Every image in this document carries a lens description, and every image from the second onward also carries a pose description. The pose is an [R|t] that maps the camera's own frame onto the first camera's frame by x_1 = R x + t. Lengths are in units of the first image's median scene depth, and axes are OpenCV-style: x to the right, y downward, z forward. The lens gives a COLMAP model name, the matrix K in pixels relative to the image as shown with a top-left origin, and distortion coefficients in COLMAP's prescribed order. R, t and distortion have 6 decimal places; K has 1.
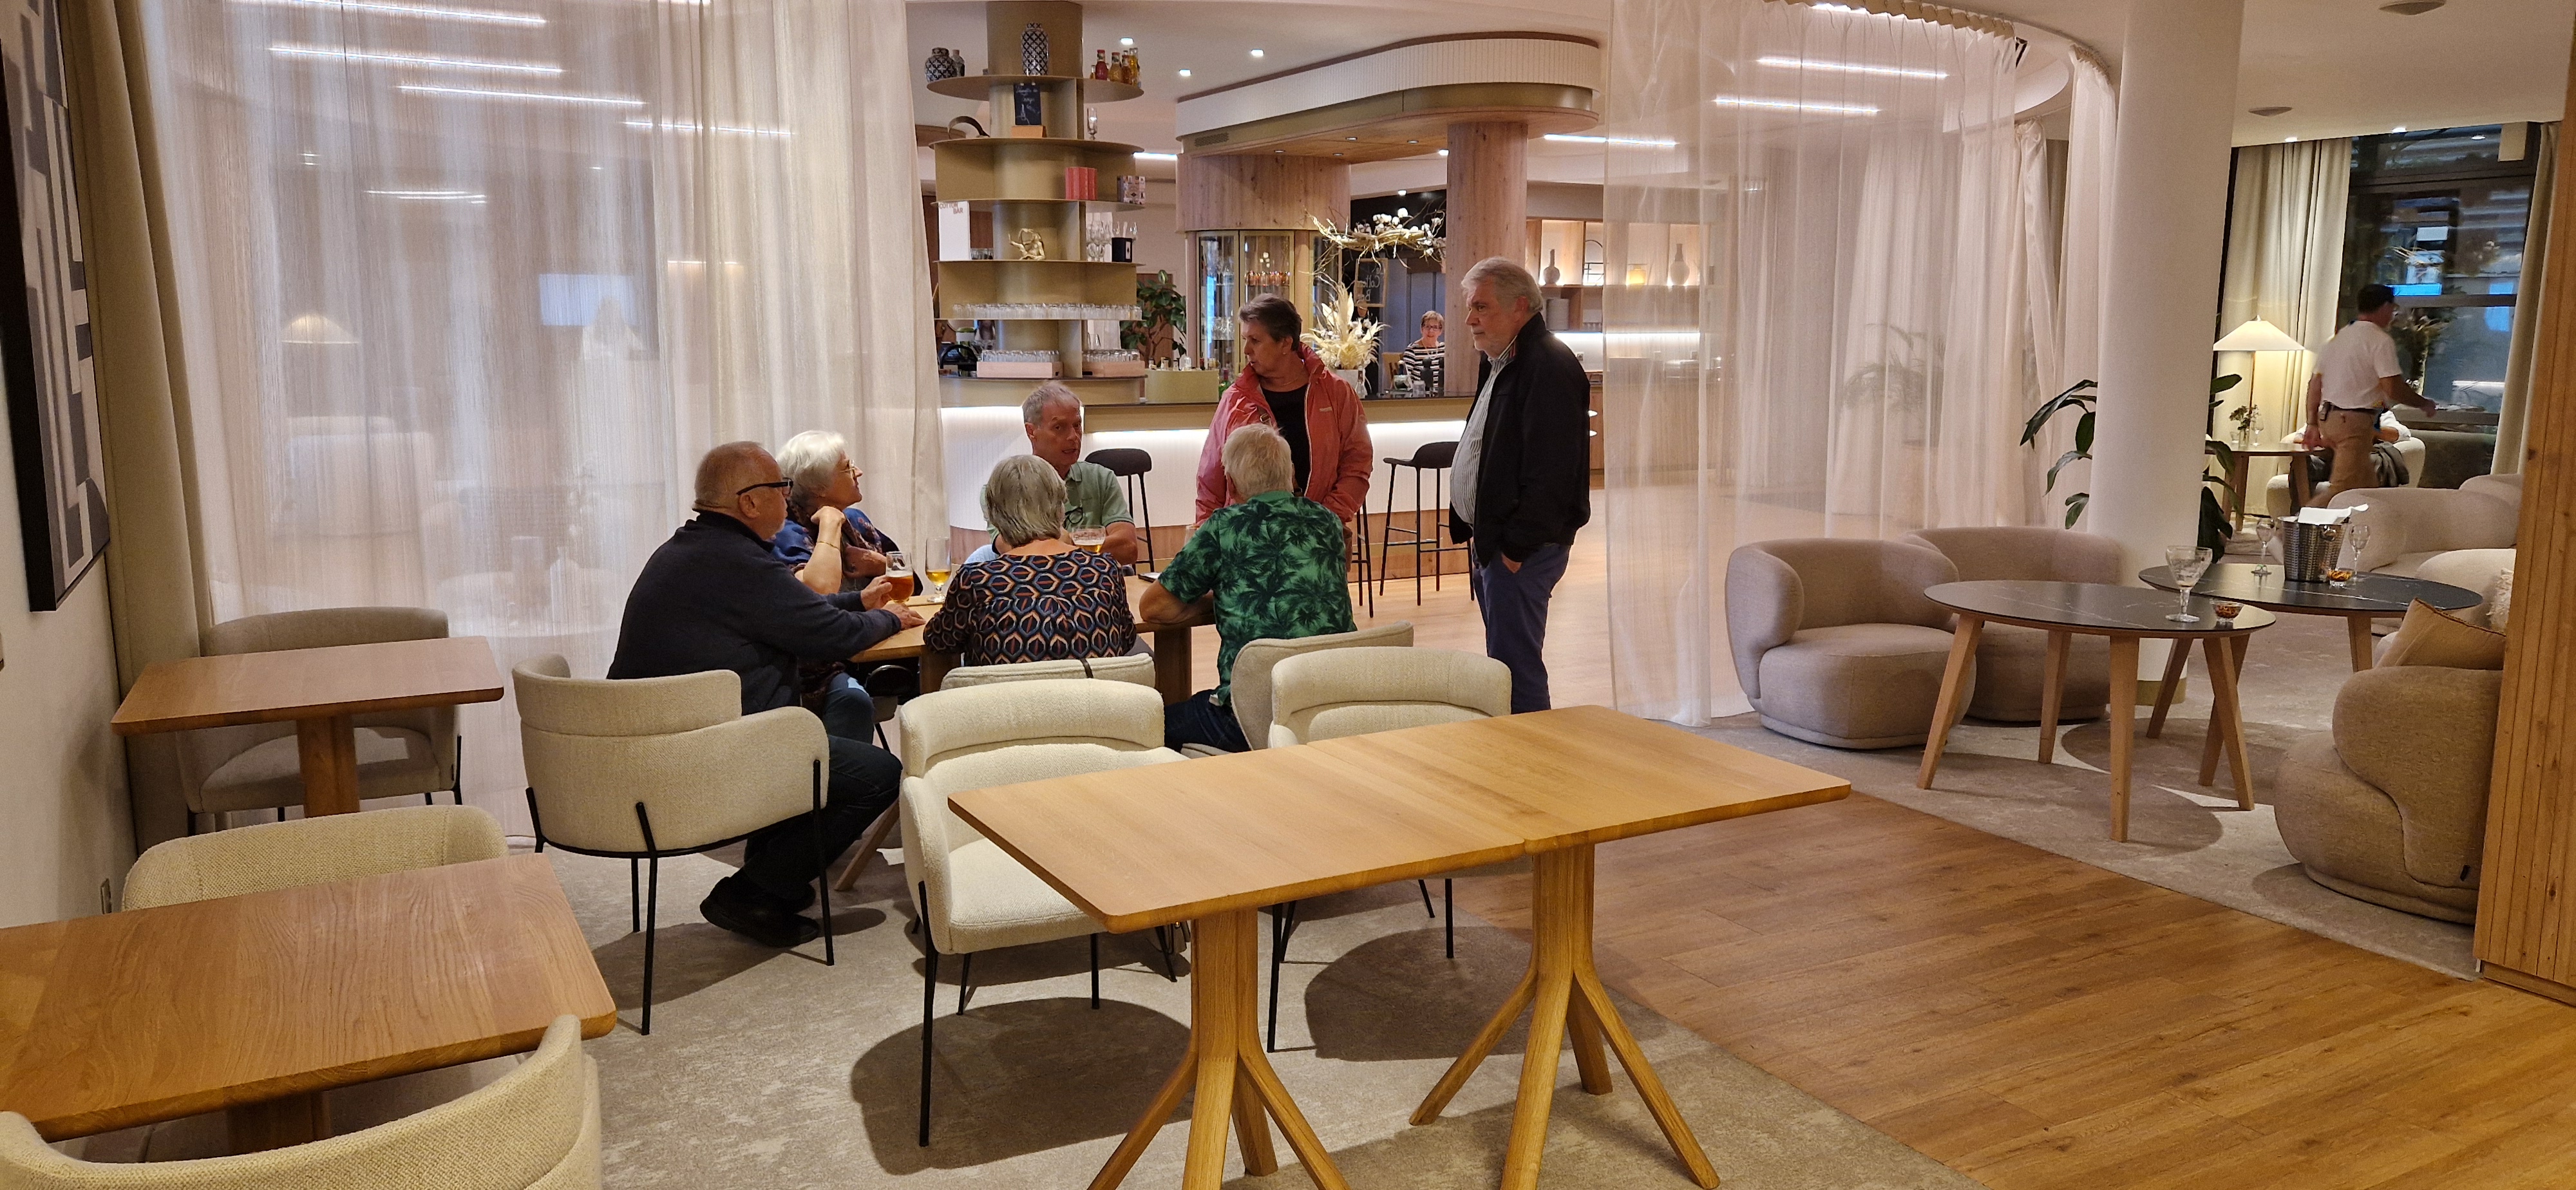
lens RADIAL K [[1722.0, 0, 1288.7], [0, 1722.0, 598.5], [0, 0, 1]] dist [0.010832, 0.001726]
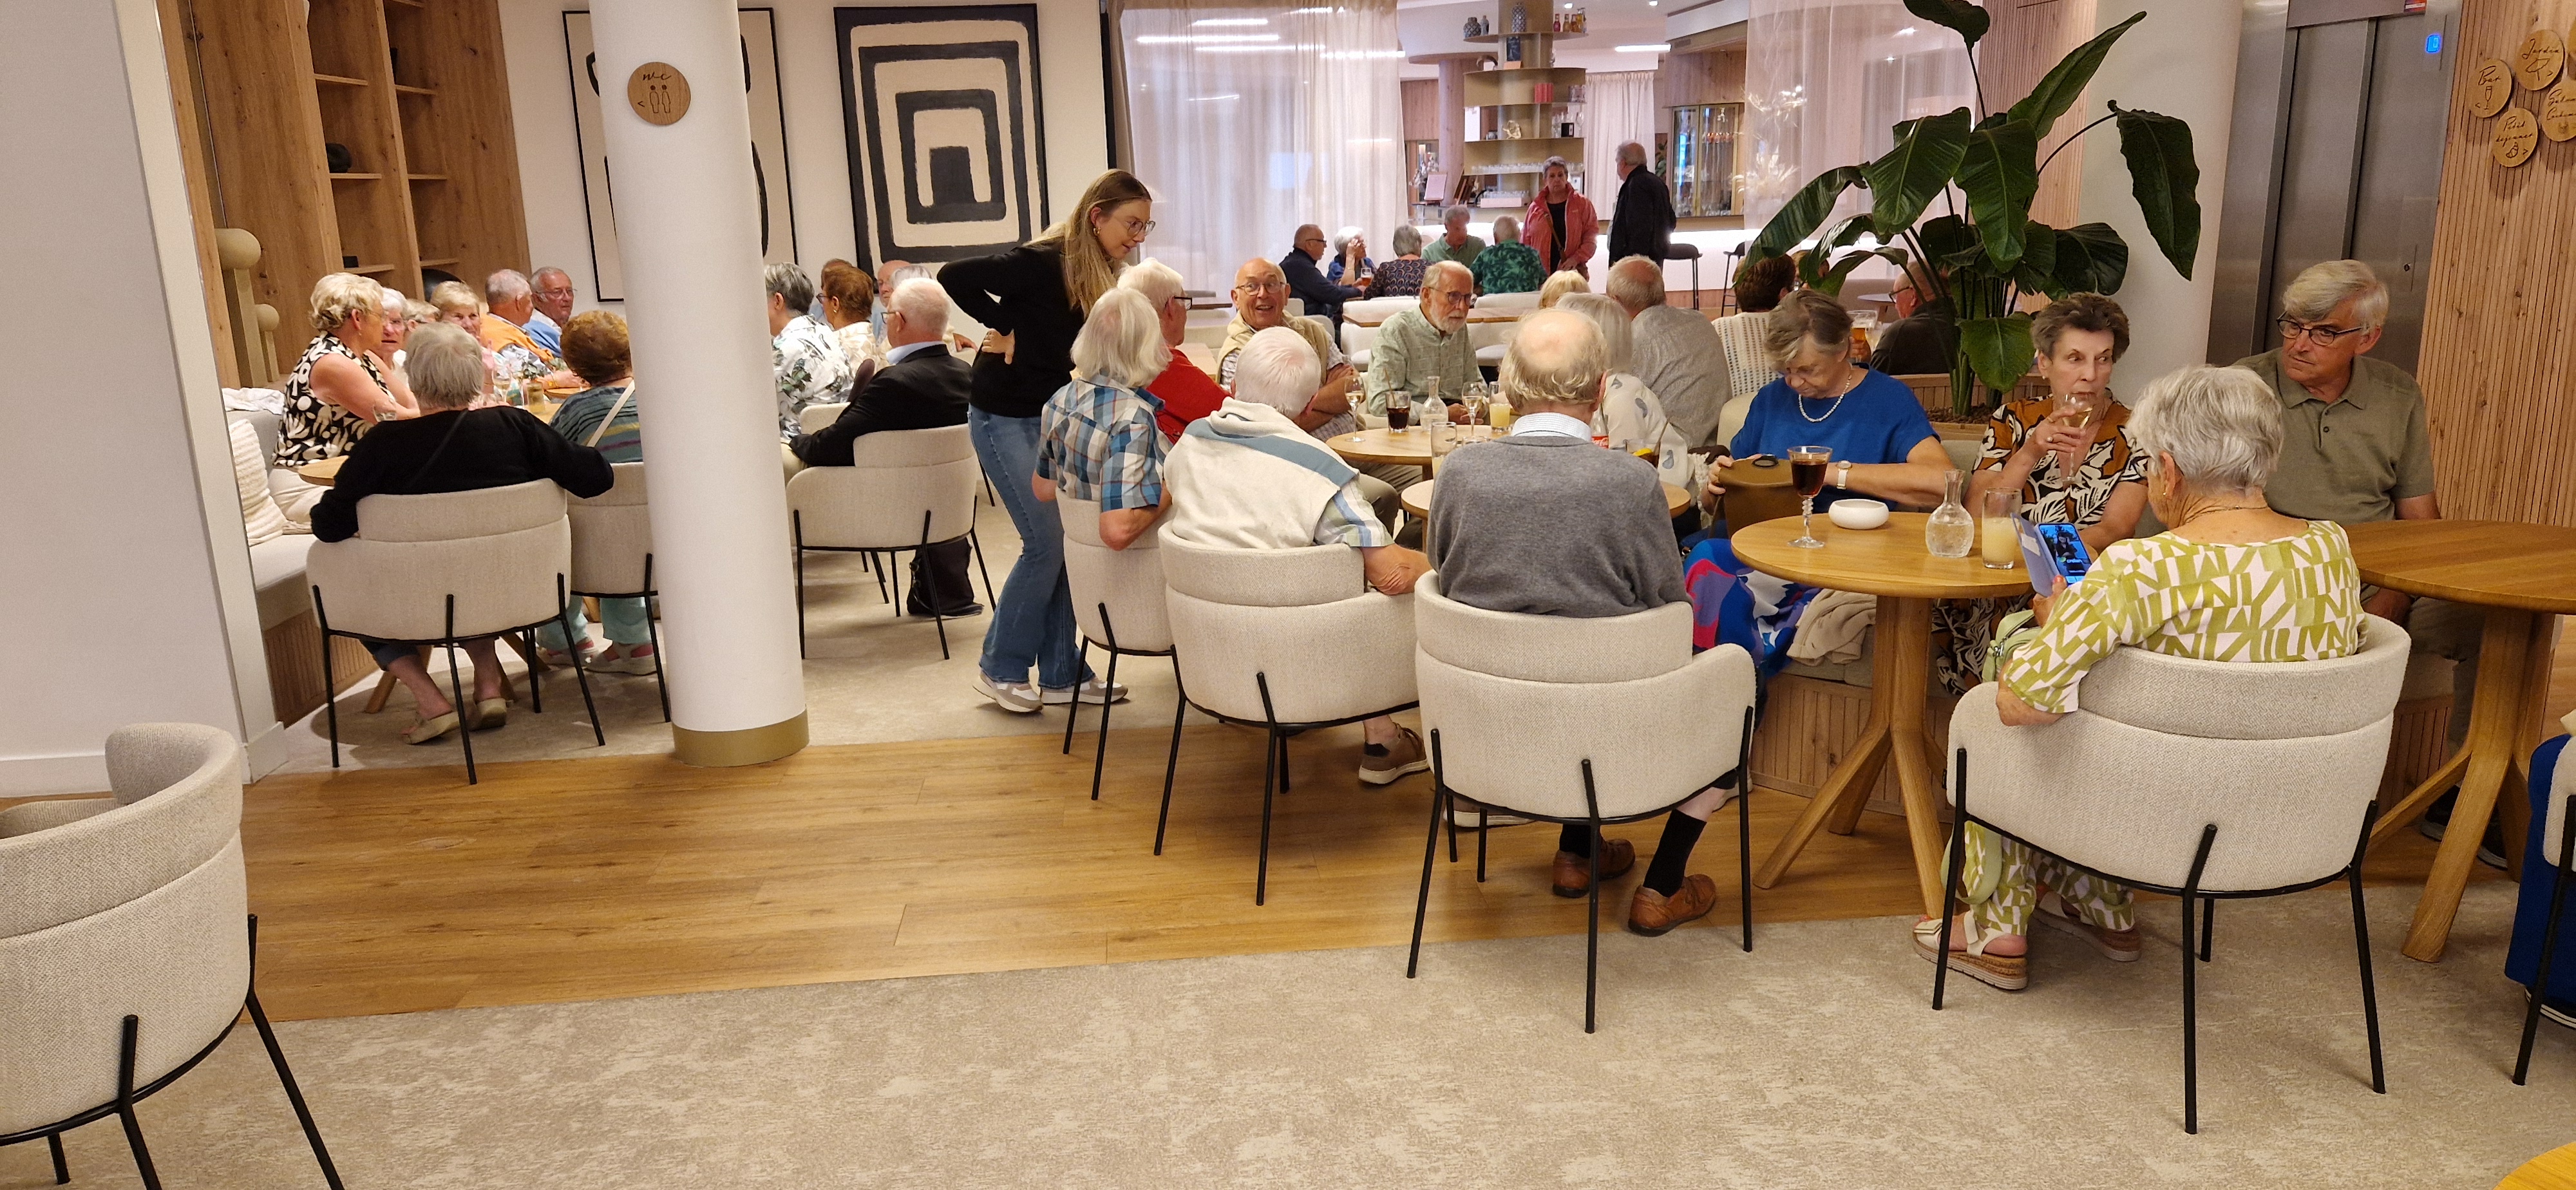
lens RADIAL K [[1722.0, 0, 1281.5], [0, 1722.0, 599.4], [0, 0, 1]] dist [0.010832, 0.001726]
pose [[0.917538, 0.060349, -0.393043, 0.347291], [-0.028159, 0.995796, 0.087161, 0.123021], [0.396651, -0.068906, 0.915380, -0.725317]]
